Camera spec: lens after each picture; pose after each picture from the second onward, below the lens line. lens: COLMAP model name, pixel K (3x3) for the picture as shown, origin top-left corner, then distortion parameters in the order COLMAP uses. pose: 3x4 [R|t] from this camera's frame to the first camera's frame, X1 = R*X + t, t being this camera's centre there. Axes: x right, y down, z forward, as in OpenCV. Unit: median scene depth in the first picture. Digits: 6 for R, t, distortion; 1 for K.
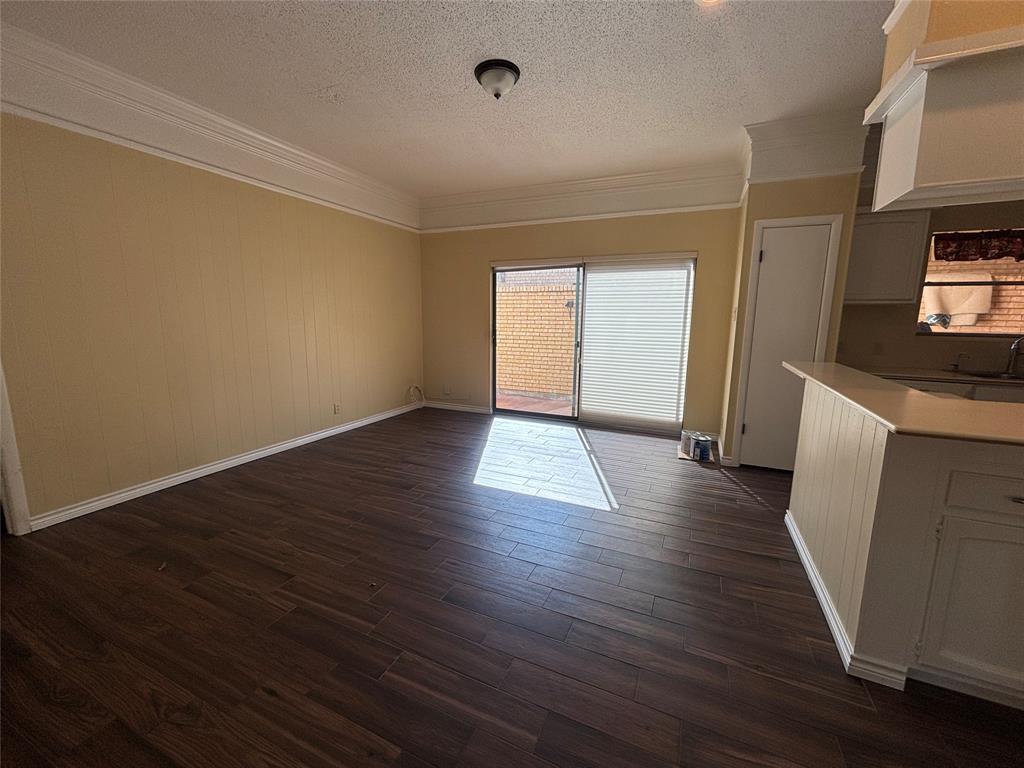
lens RADIAL K [[413.0, 0, 508.2], [0, 413.0, 380.4], [0, 0, 1]] dist [-0.000692, -0.000116]
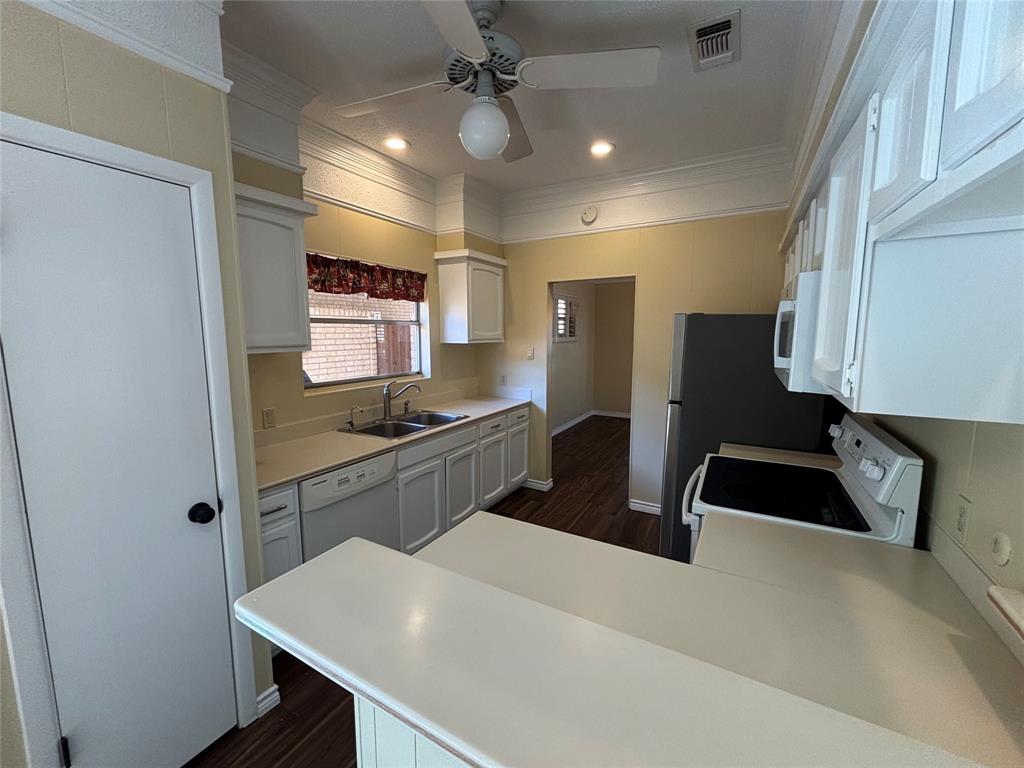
lens RADIAL K [[413.0, 0, 508.2], [0, 413.0, 380.4], [0, 0, 1]] dist [-0.000692, -0.000116]
pose [[0.093834, -0.130918, 0.986943, 0.332410], [0.158966, 0.980568, 0.114959, -0.162143], [-0.982815, 0.146103, 0.112822, 0.599867]]
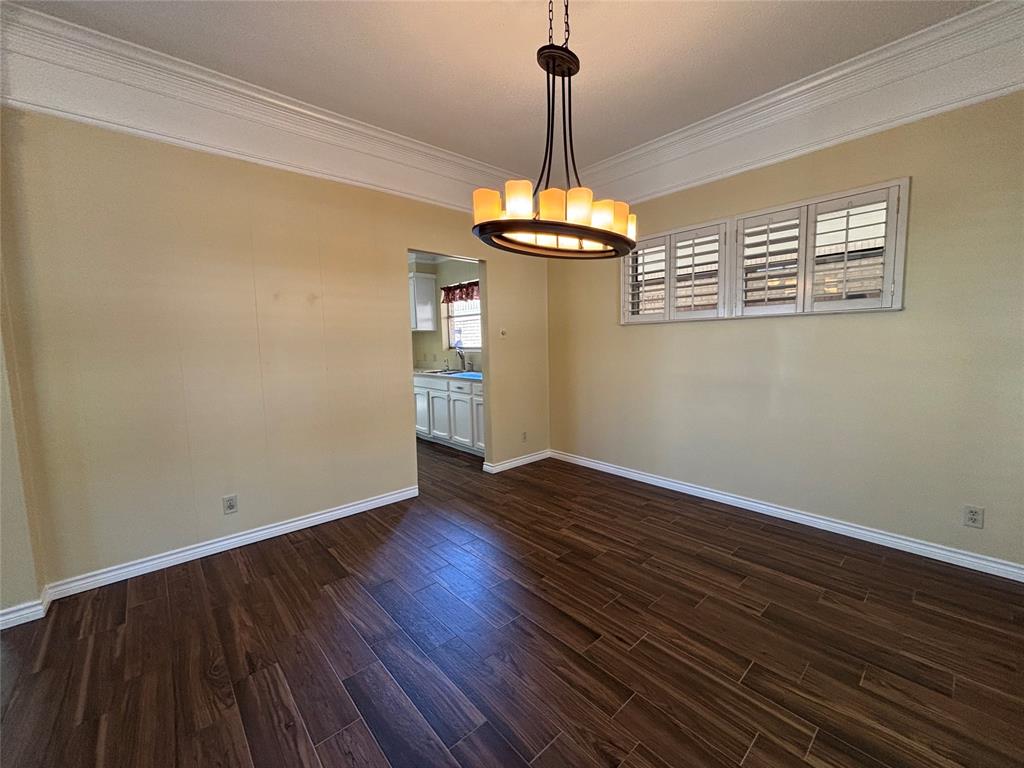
lens RADIAL K [[413.0, 0, 508.2], [0, 413.0, 380.4], [0, 0, 1]] dist [-0.000692, -0.000116]
pose [[0.912450, 0.008205, -0.409106, 1.924965], [-0.033111, 0.998001, -0.053832, 0.088686], [0.407846, 0.062665, 0.910898, -0.351077]]
